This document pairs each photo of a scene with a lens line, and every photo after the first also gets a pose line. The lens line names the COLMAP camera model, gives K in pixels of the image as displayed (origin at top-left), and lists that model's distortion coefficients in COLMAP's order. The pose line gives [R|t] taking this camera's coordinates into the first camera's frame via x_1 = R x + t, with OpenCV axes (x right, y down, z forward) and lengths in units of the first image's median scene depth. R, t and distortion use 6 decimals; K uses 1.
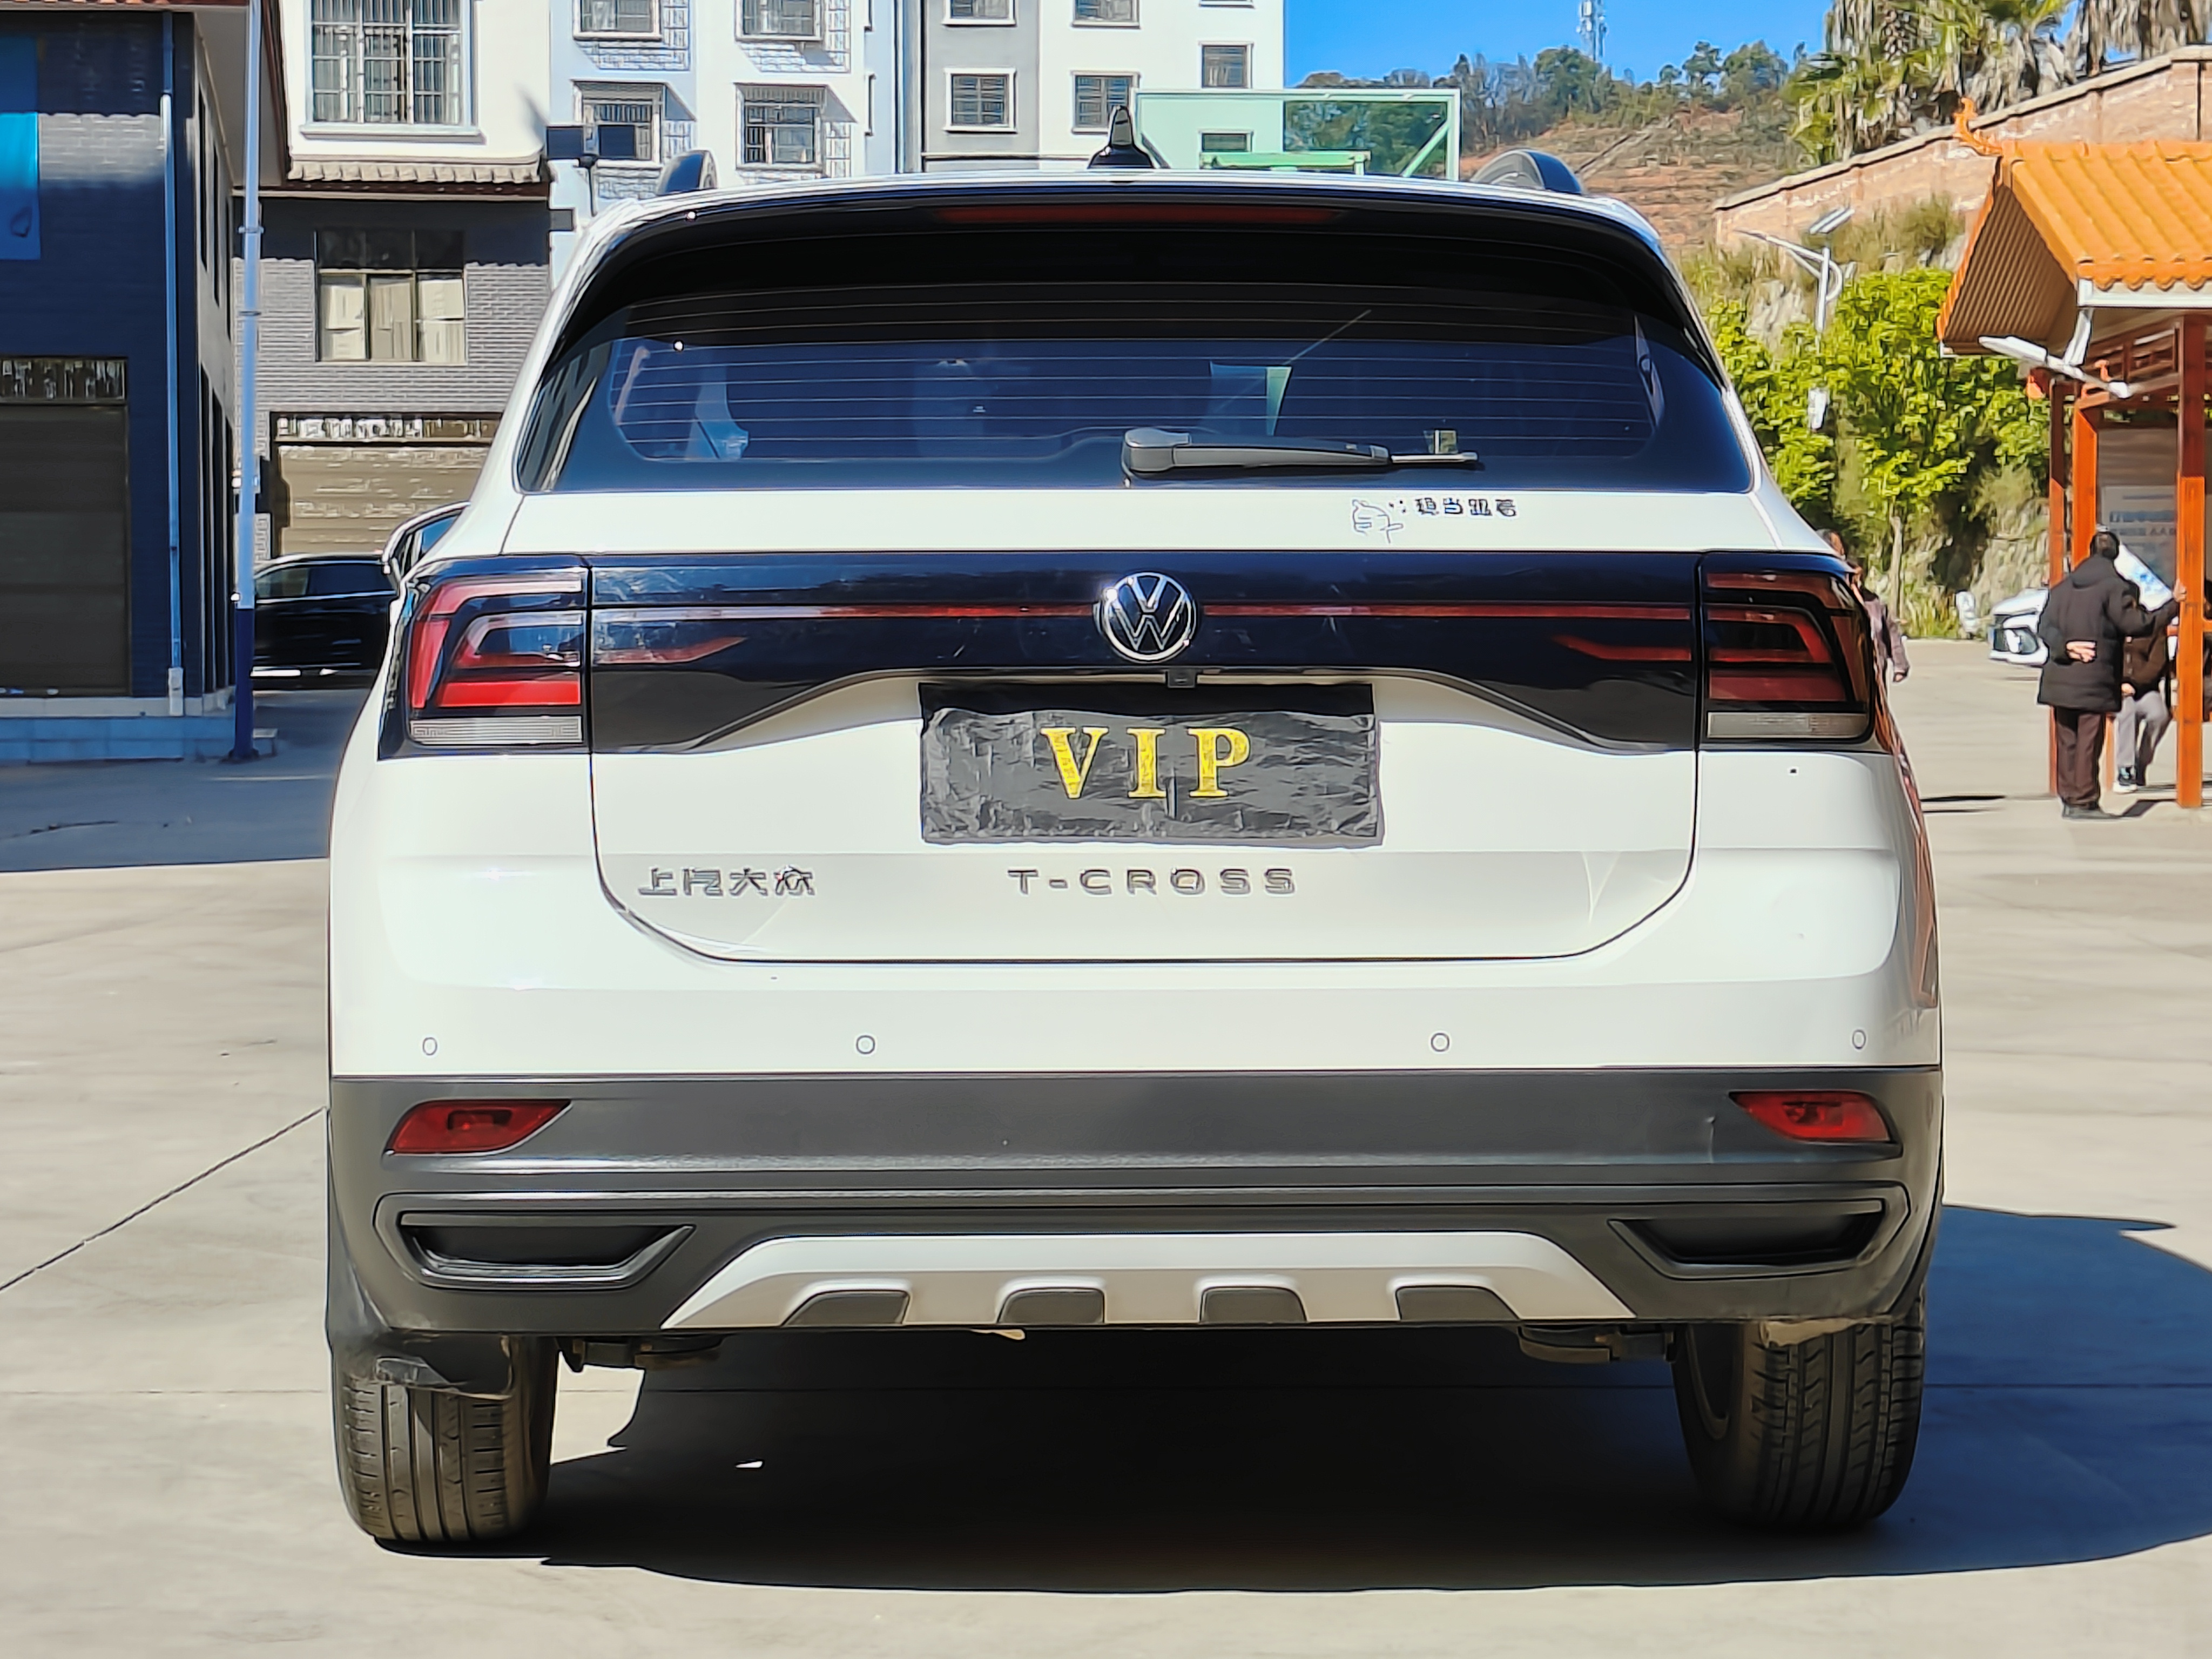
lens RADIAL K [[5018.5, 0, 1106.0], [0, 5018.5, 829.5], [0, 0, 1]] dist [0.288876, -2.248839]
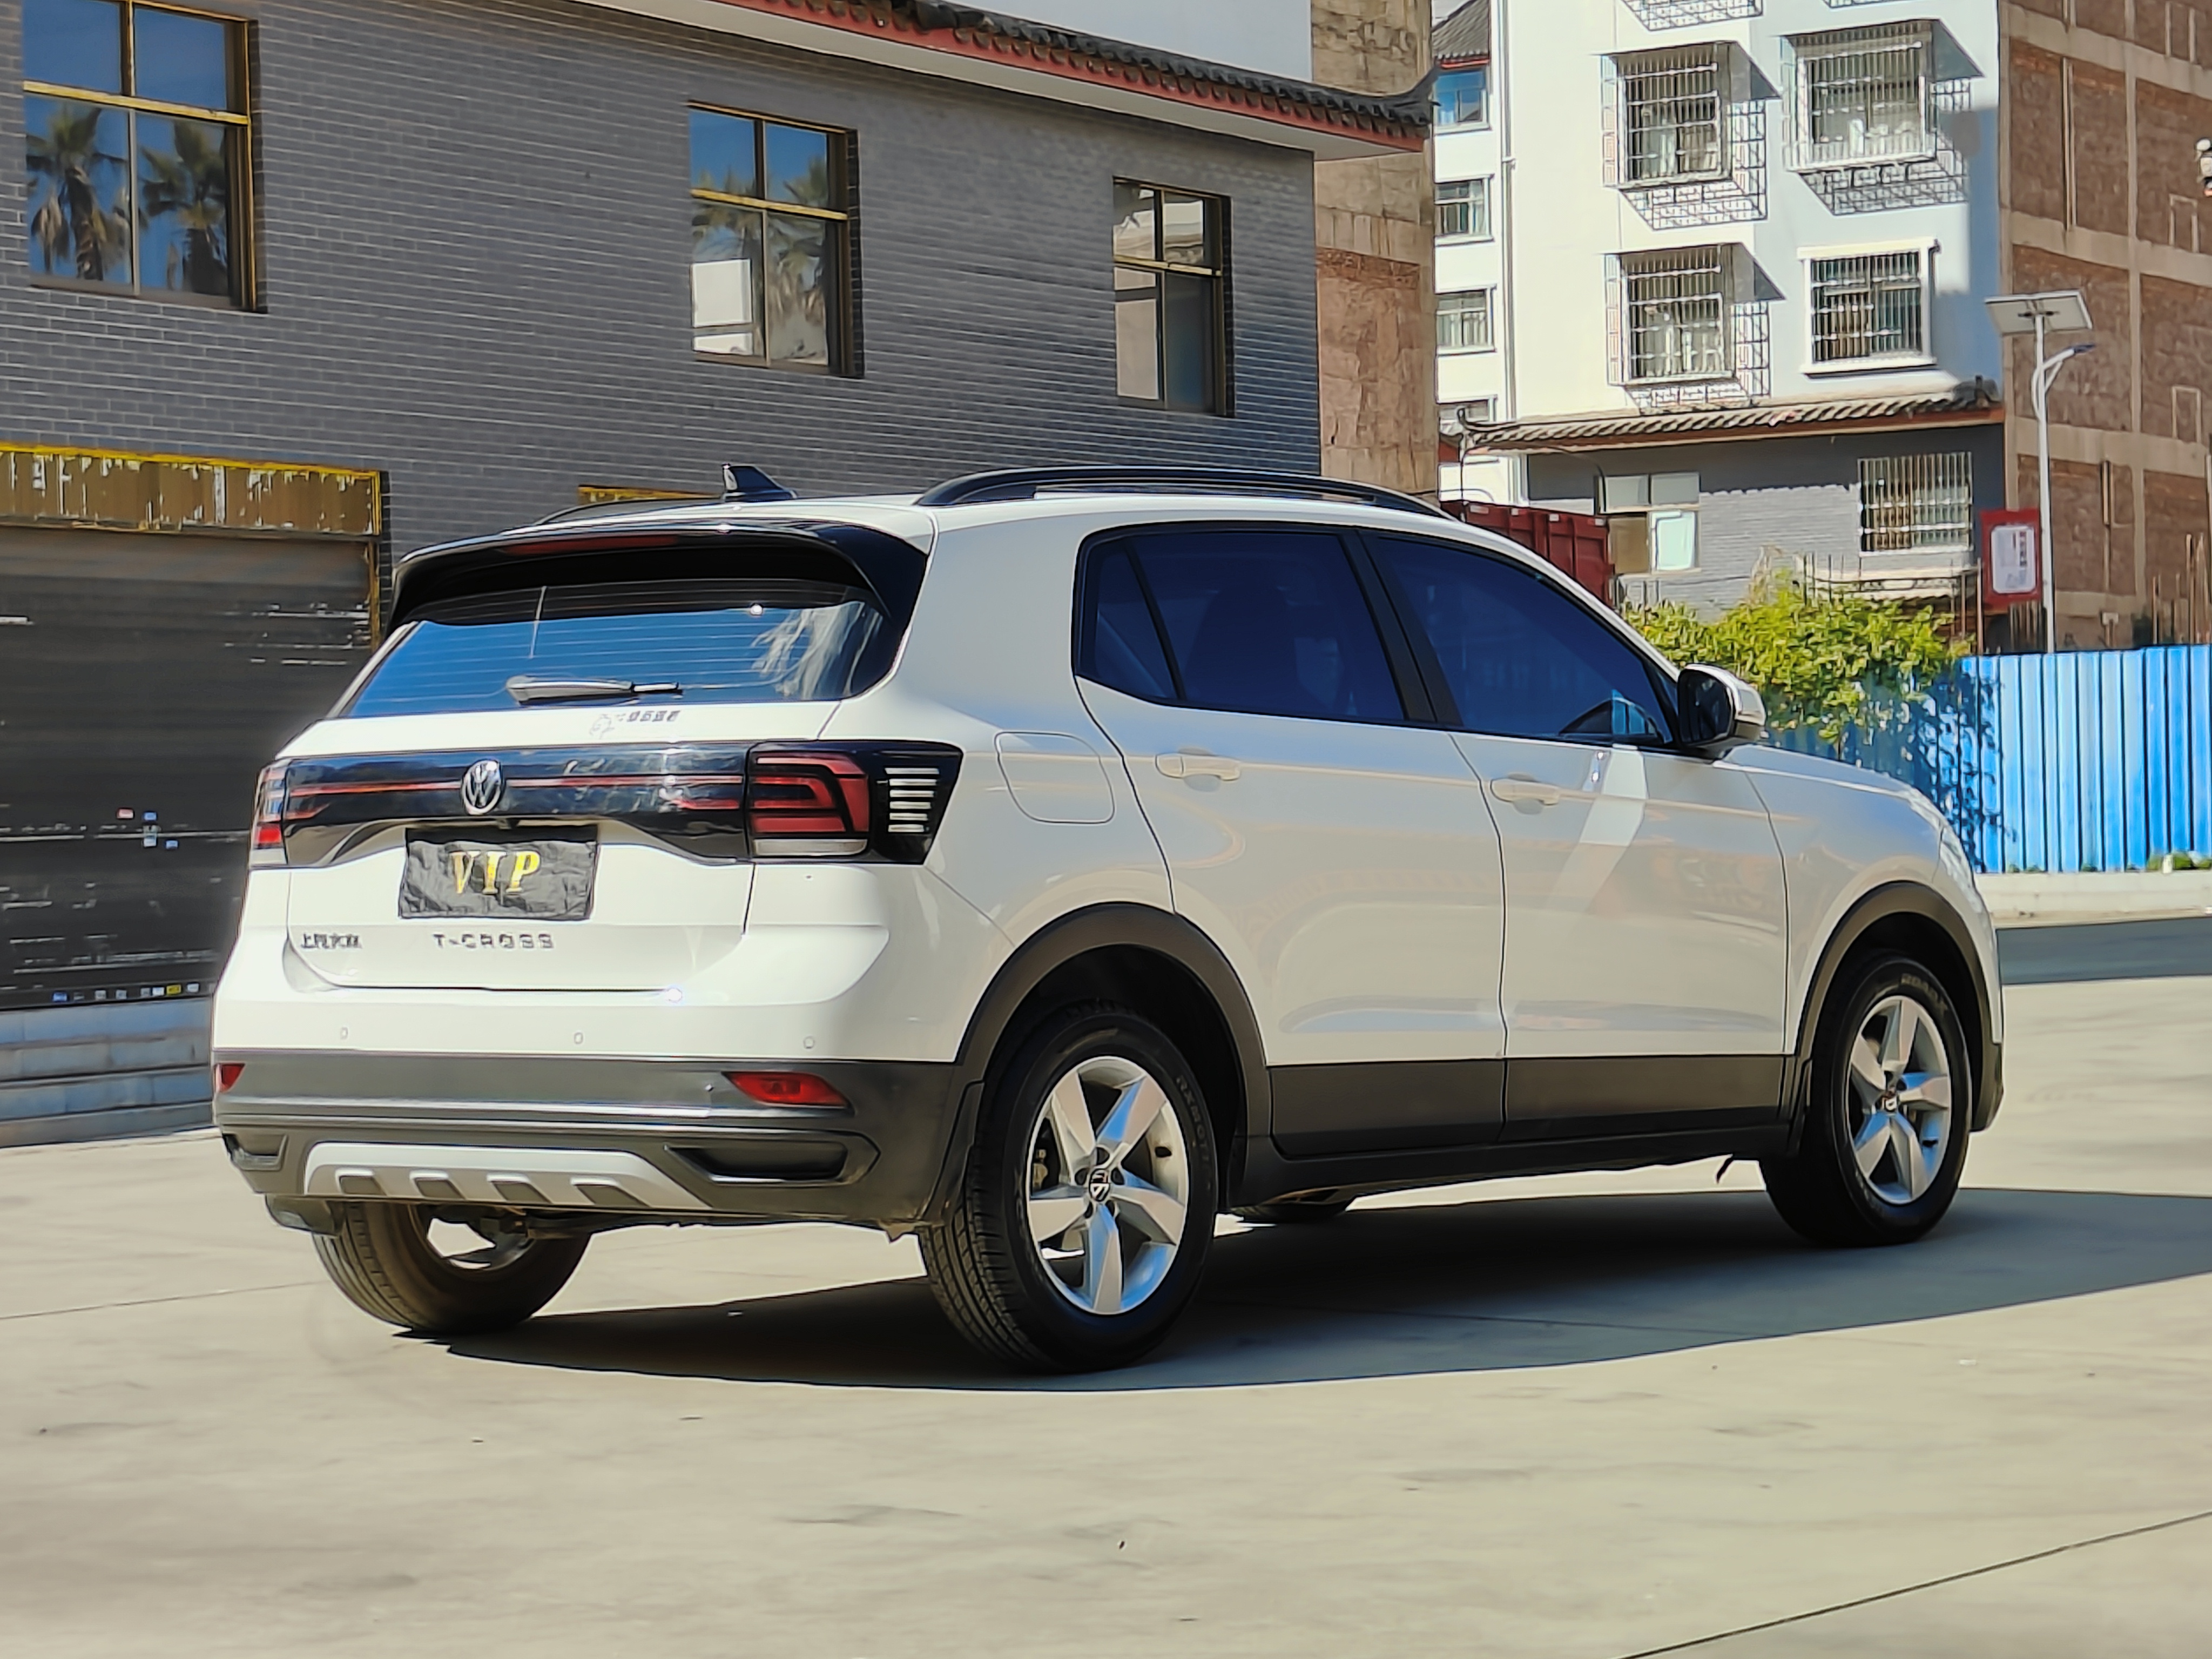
lens RADIAL K [[5005.7, 0, 1106.0], [0, 5005.7, 829.5], [0, 0, 1]] dist [0.114074, 0.033051]
pose [[0.754699, -0.013733, -0.655927, 1.295017], [-0.000700, 0.999763, -0.021737, 0.009304], [0.656071, 0.016865, 0.754511, -0.159444]]
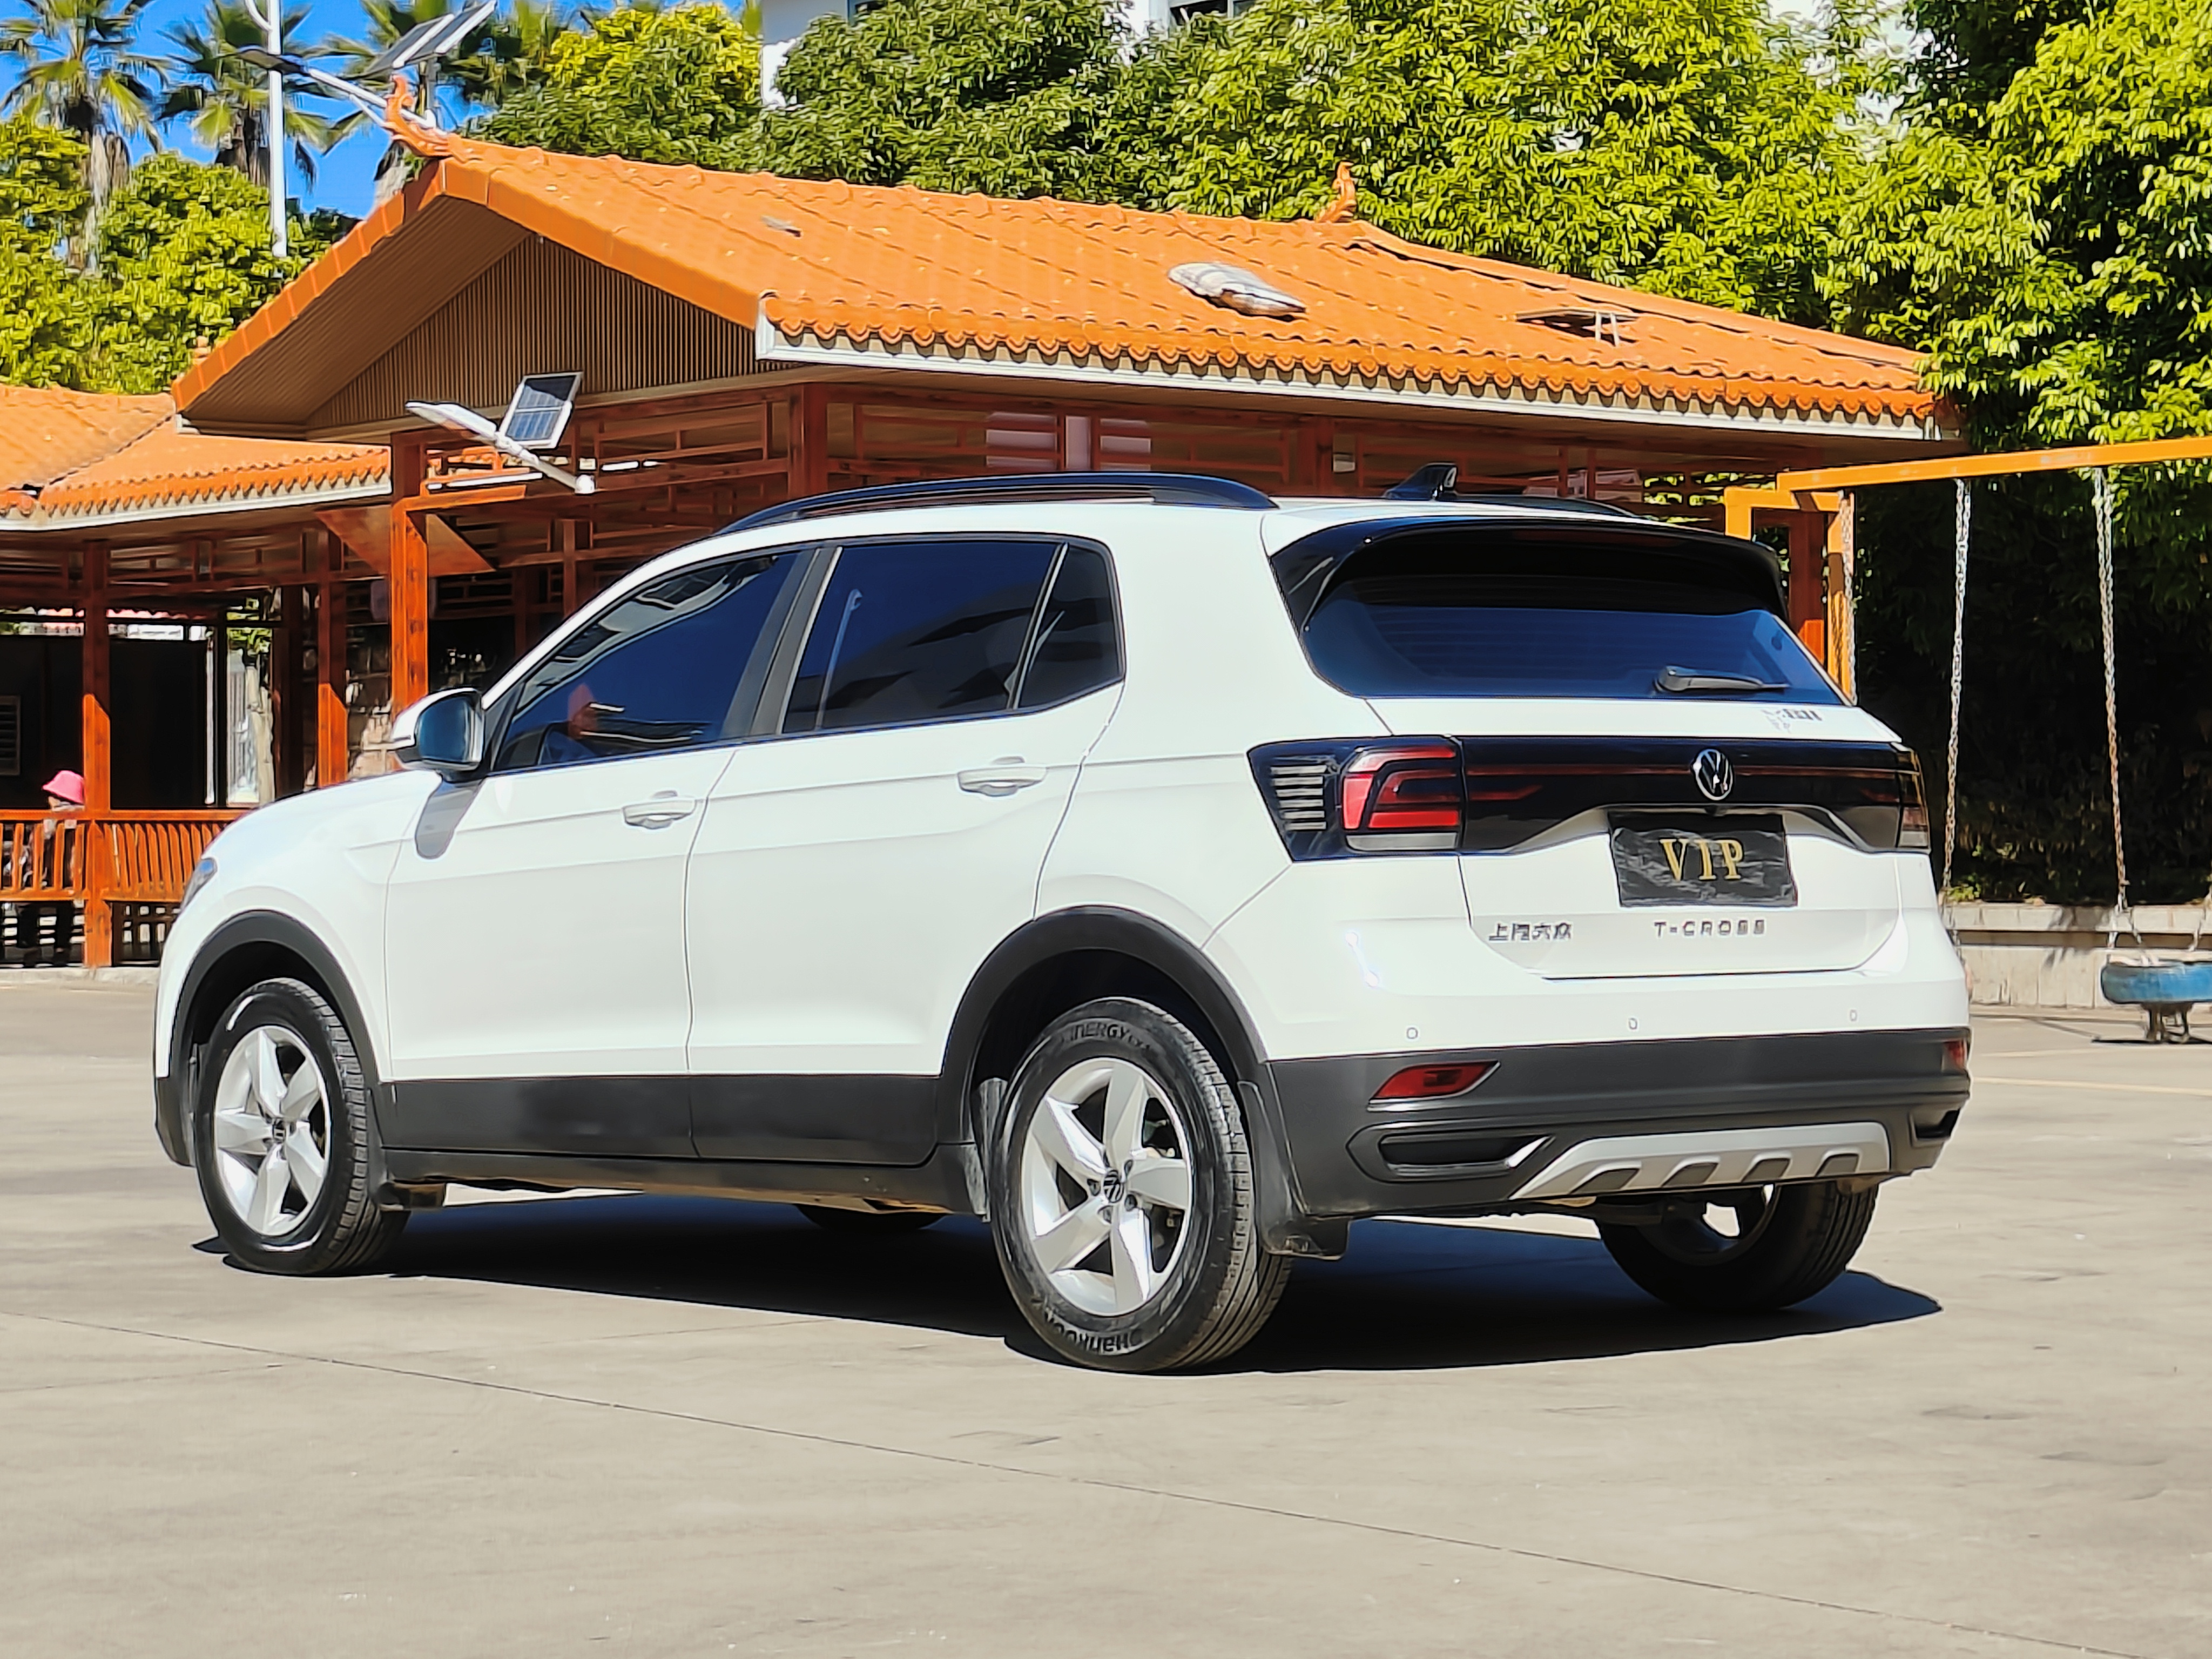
lens RADIAL K [[5005.7, 0, 1106.0], [0, 5005.7, 829.5], [0, 0, 1]] dist [0.114074, 0.033051]
pose [[0.781184, 0.000078, 0.624300, -1.231398], [0.025486, 0.999162, -0.032015, 0.026427], [-0.623780, 0.040921, 0.780528, -0.219838]]
